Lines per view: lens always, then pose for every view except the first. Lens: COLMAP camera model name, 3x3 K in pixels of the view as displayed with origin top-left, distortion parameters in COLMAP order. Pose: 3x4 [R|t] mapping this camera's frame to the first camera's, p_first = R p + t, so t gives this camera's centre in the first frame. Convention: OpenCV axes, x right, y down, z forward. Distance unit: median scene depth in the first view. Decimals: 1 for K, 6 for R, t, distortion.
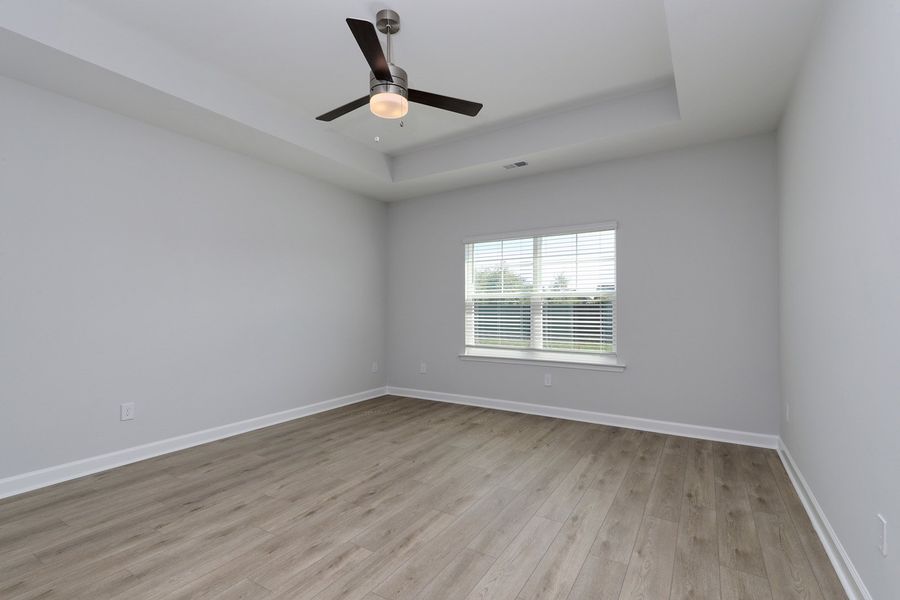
lens RADIAL K [[405.2, 0, 449.5], [0, 405.2, 307.2], [0, 0, 1]] dist [-0.000236, 0.000198]
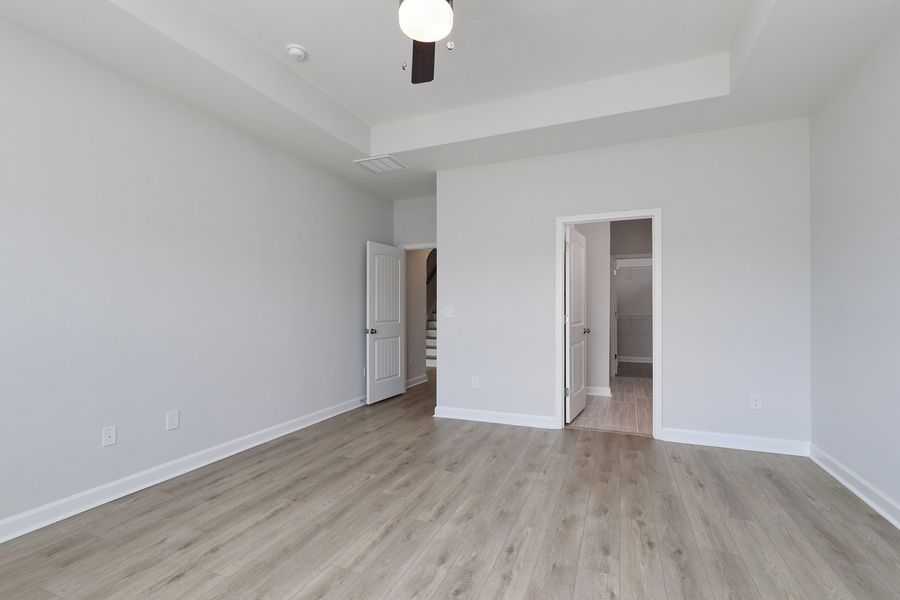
lens RADIAL K [[405.2, 0, 449.5], [0, 405.2, 307.2], [0, 0, 1]] dist [-0.000236, 0.000198]
pose [[-0.986251, 0.009382, -0.164985, -0.091596], [0.010972, 0.999902, -0.008728, 0.011849], [0.164887, -0.010419, -0.986257, 1.978009]]
